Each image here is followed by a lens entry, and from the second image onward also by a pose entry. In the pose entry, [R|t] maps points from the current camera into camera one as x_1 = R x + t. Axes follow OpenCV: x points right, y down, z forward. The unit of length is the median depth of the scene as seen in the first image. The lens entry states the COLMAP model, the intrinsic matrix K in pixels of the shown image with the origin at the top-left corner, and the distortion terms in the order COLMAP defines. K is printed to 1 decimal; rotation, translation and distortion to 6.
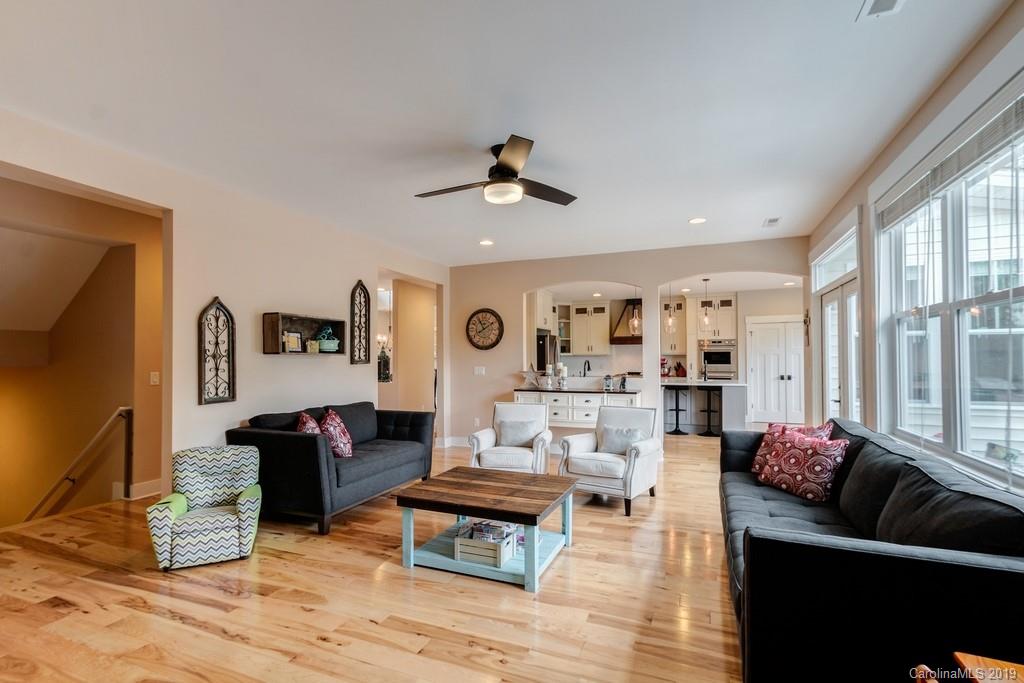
lens RADIAL K [[476.6, 0, 509.9], [0, 476.6, 351.5], [0, 0, 1]] dist [0.024328, 0.000133]
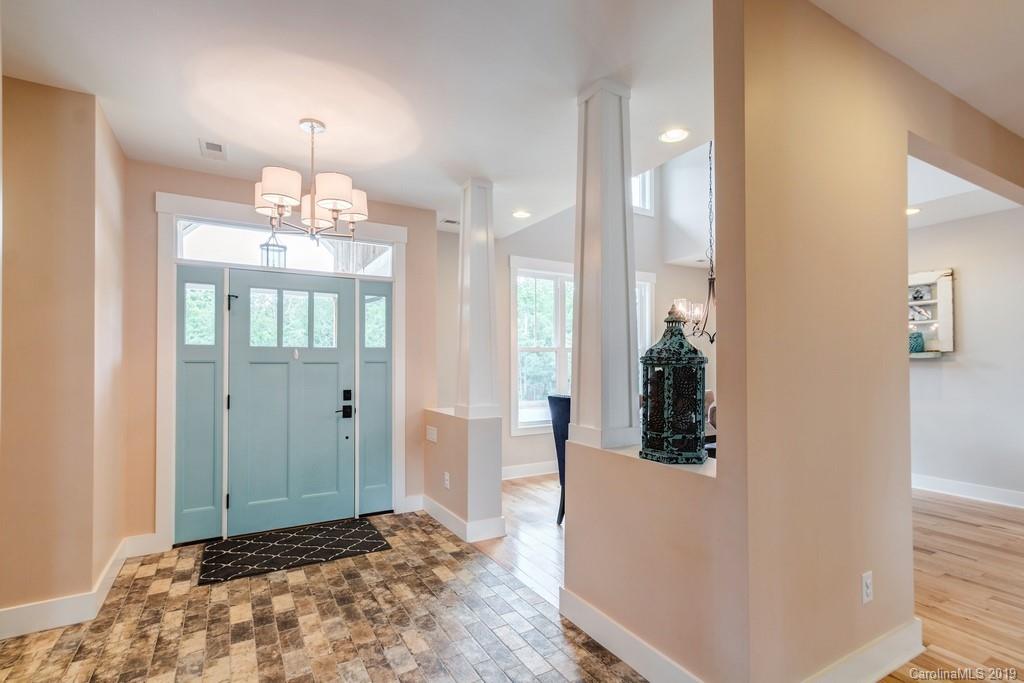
lens RADIAL K [[476.6, 0, 509.9], [0, 476.6, 351.5], [0, 0, 1]] dist [0.024328, 0.000133]
pose [[0.794127, -0.004131, -0.607738, -0.186523], [0.005220, 0.999986, 0.000023, 0.009153], [0.607730, -0.003190, 0.794138, 0.766341]]
